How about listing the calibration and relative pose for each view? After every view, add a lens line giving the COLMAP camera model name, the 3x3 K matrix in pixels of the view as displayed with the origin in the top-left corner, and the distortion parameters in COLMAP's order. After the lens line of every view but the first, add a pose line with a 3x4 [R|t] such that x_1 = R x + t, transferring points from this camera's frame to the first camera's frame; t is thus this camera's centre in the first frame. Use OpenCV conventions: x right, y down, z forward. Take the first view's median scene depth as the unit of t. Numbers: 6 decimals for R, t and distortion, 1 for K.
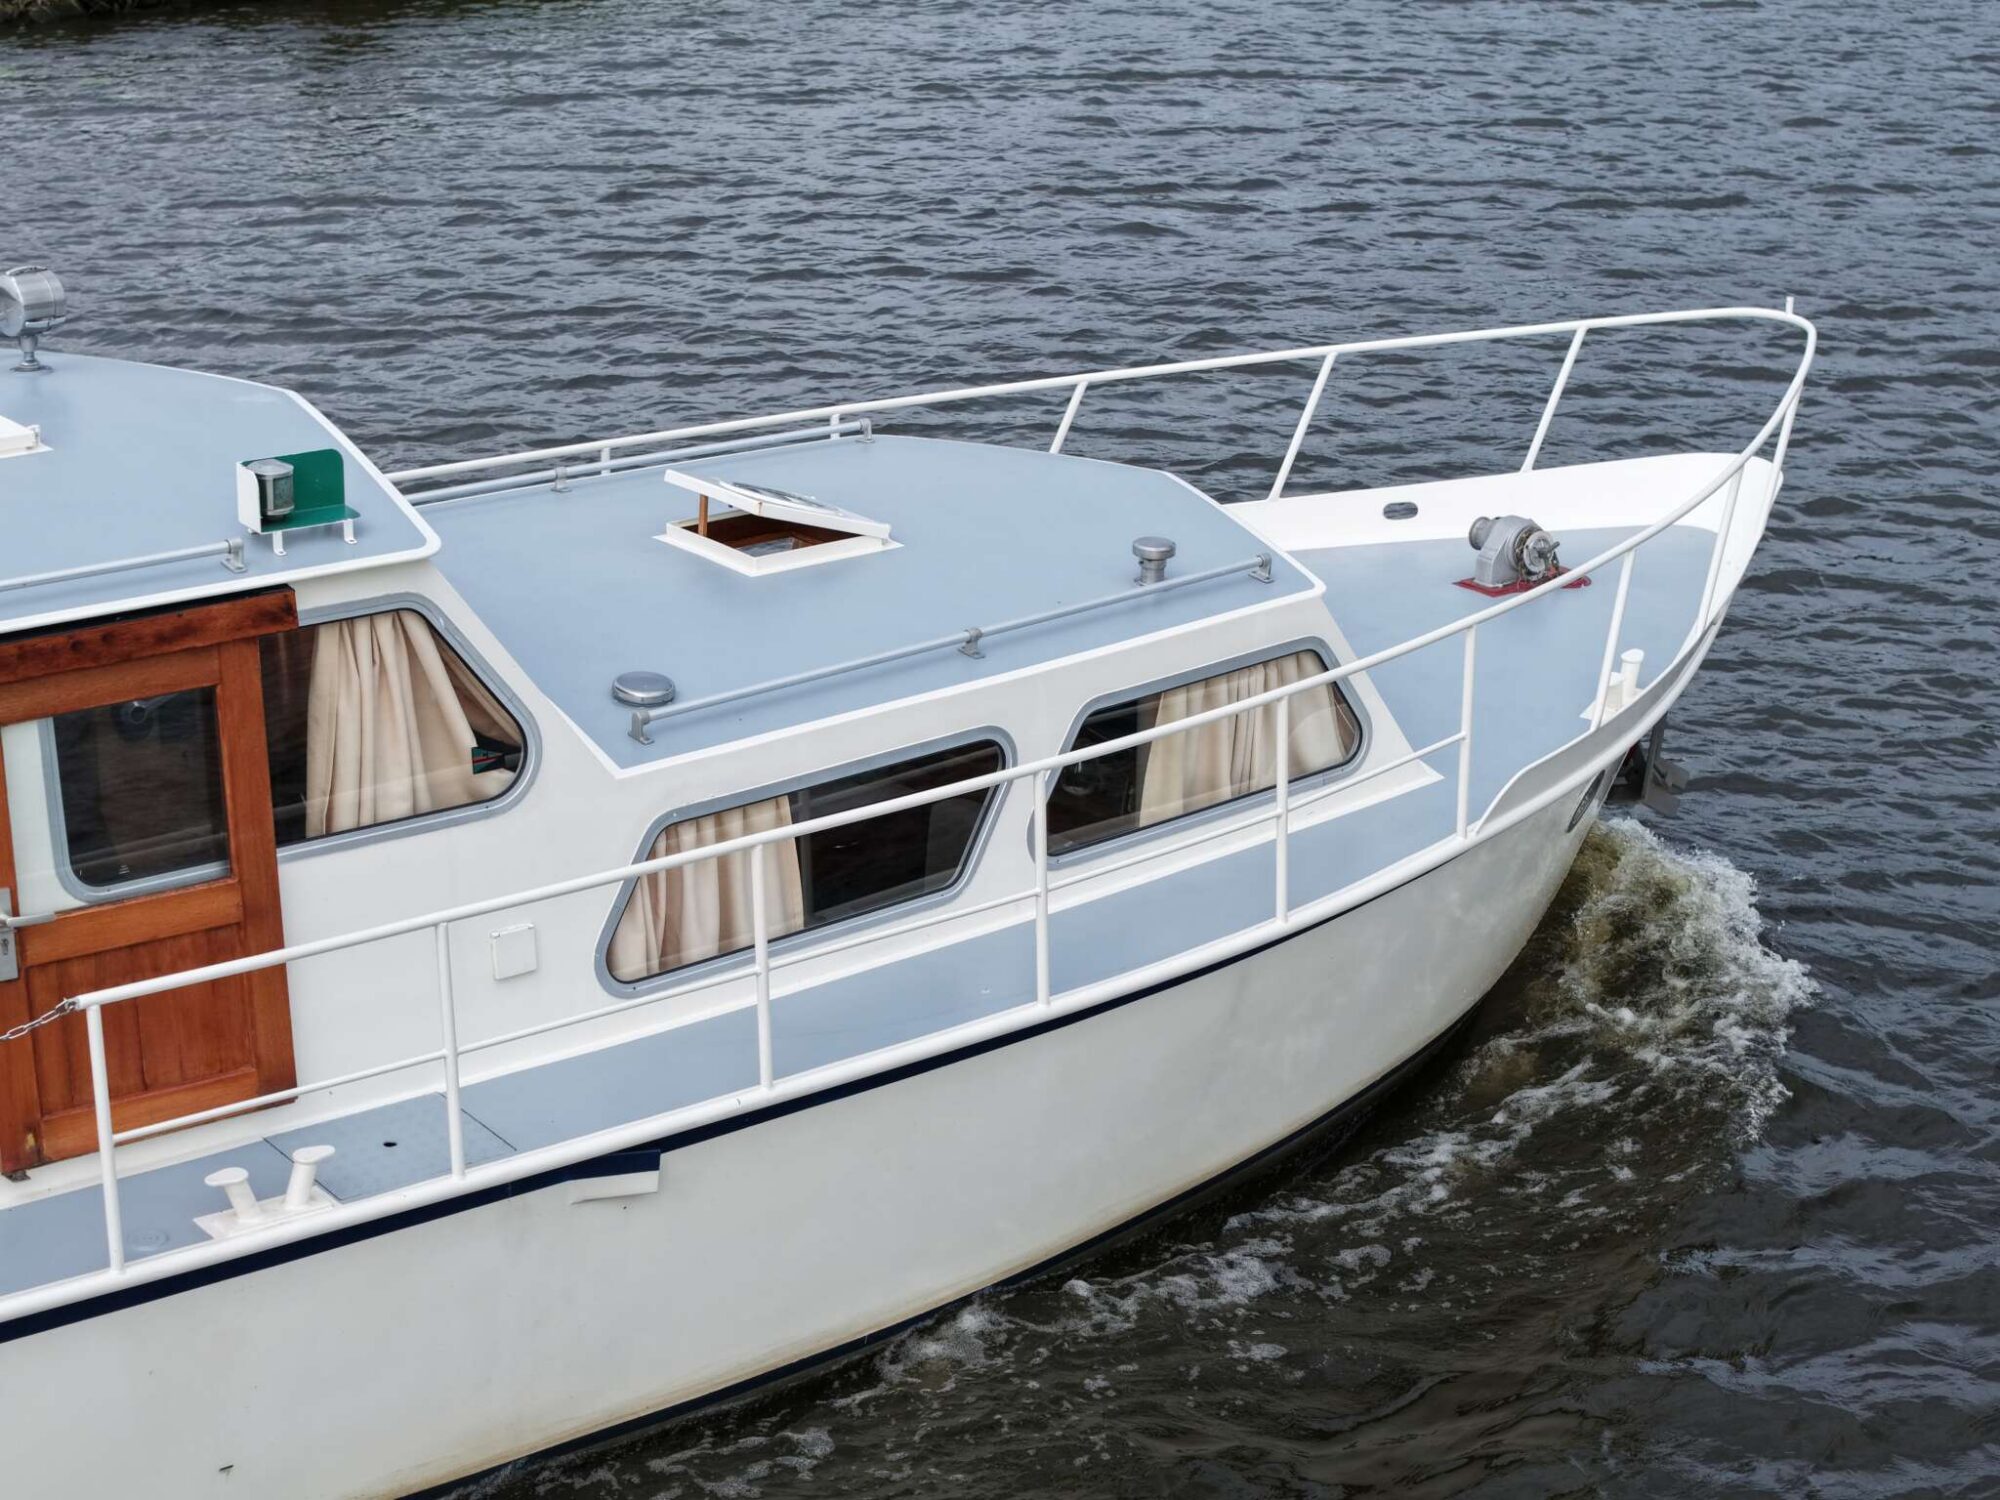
lens RADIAL K [[4125.6, 0, 1000.0], [0, 4125.6, 750.0], [0, 0, 1]] dist [-0.123674, -0.586004]
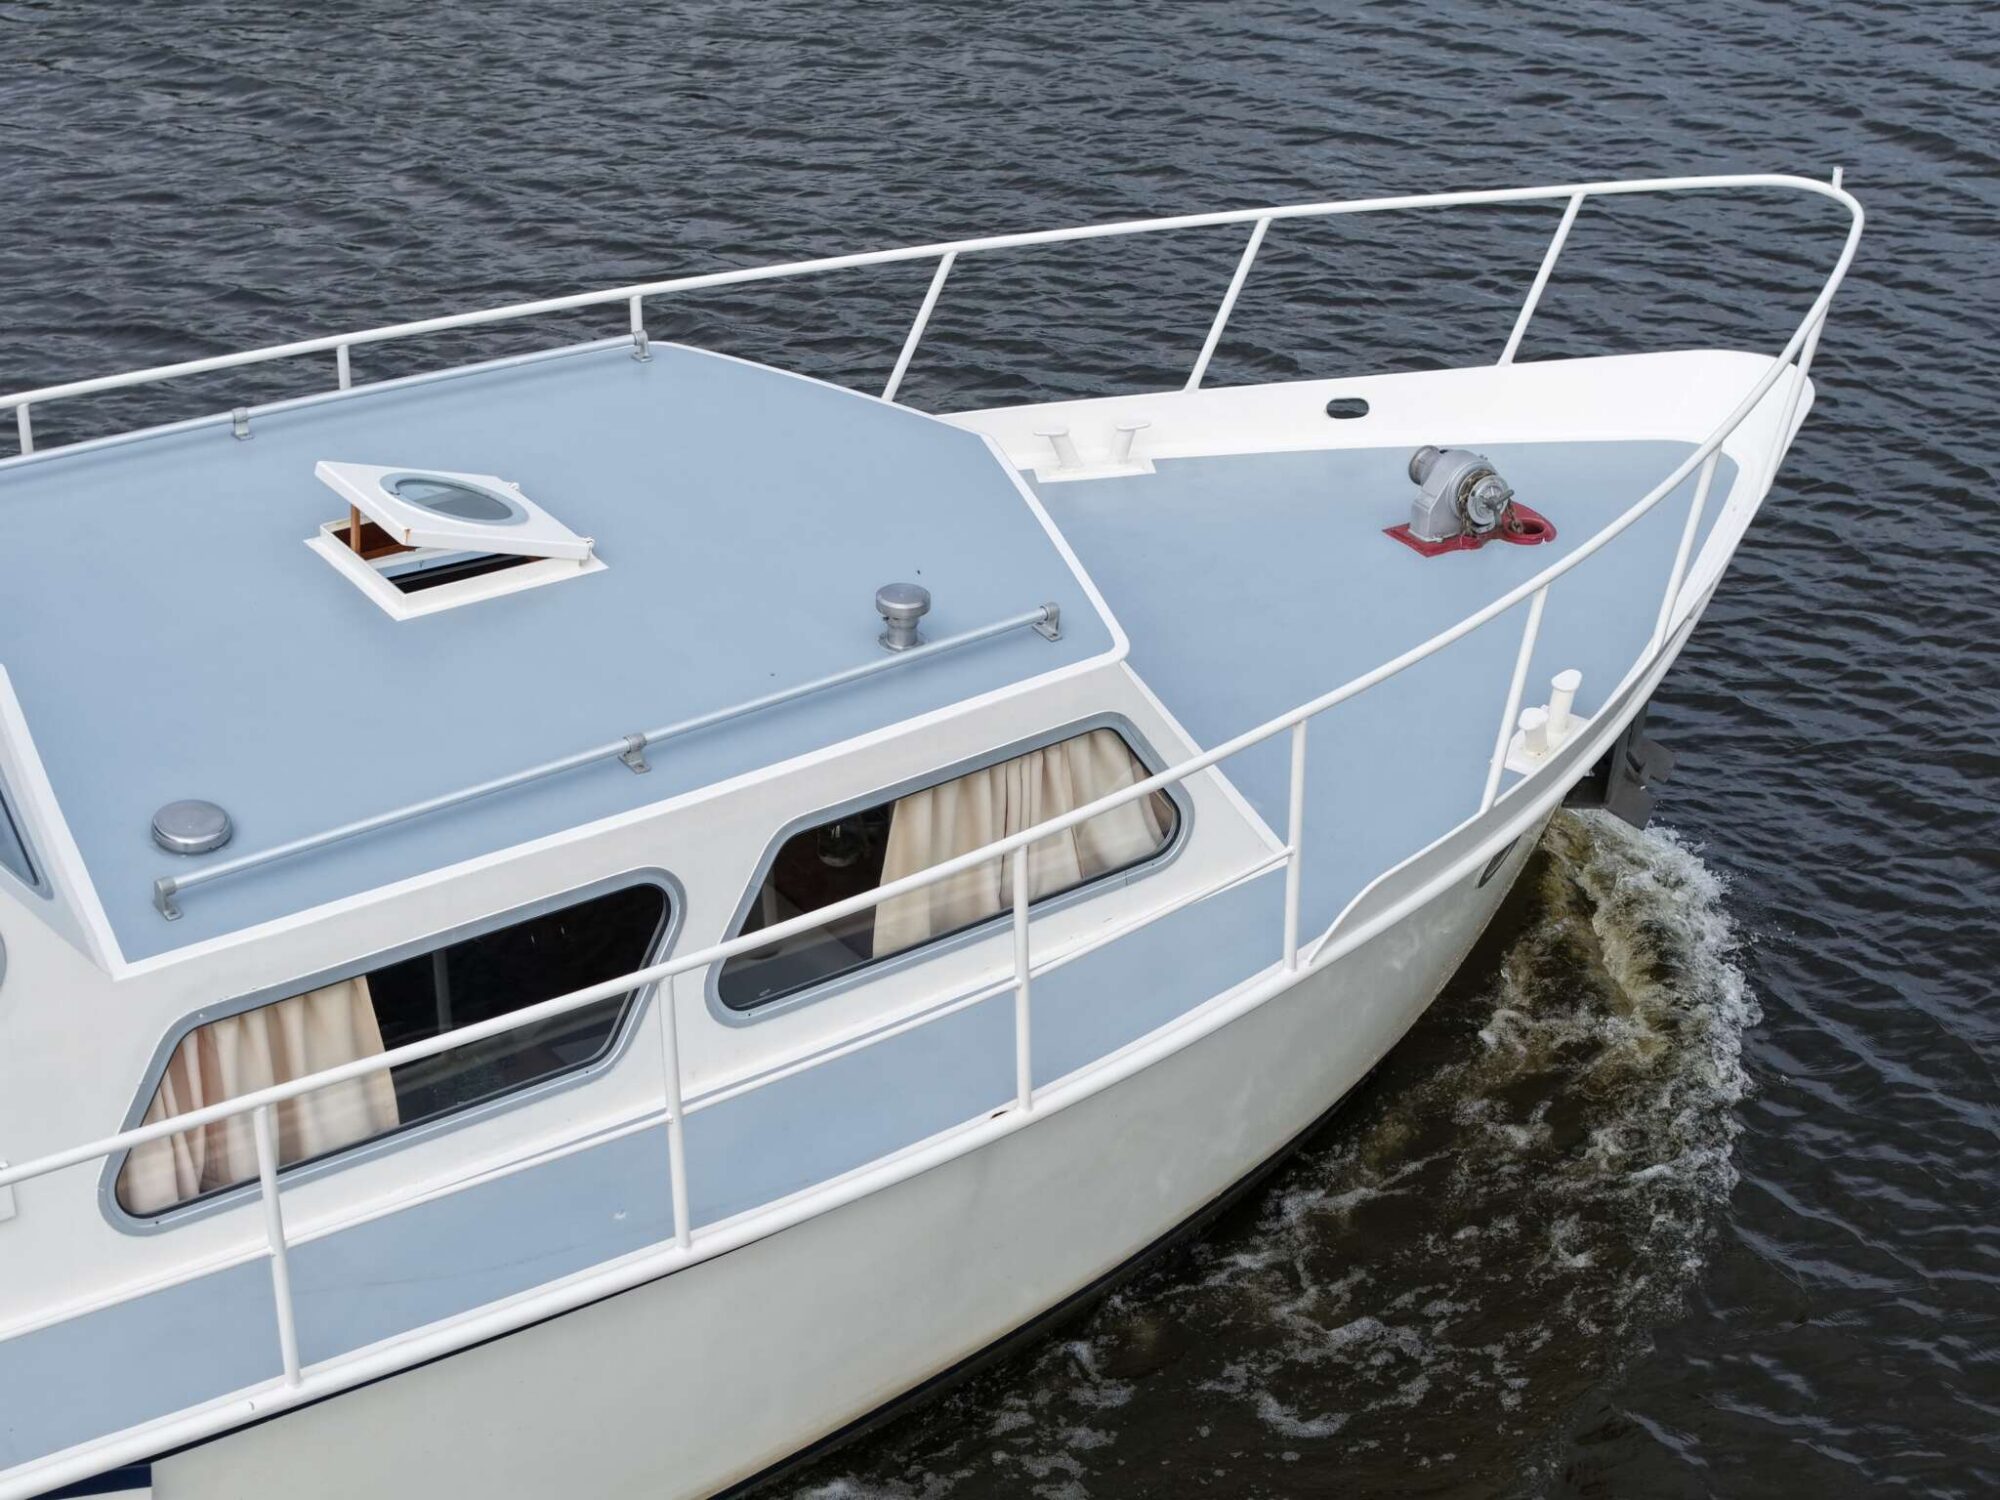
lens RADIAL K [[4125.6, 0, 1000.0], [0, 4125.6, 750.0], [0, 0, 1]] dist [-0.123674, -0.586004]
pose [[0.996229, 0.040096, -0.076945, 0.111868], [-0.028041, 0.988013, 0.151805, -0.134398], [0.082109, -0.149075, 0.985411, 0.212851]]
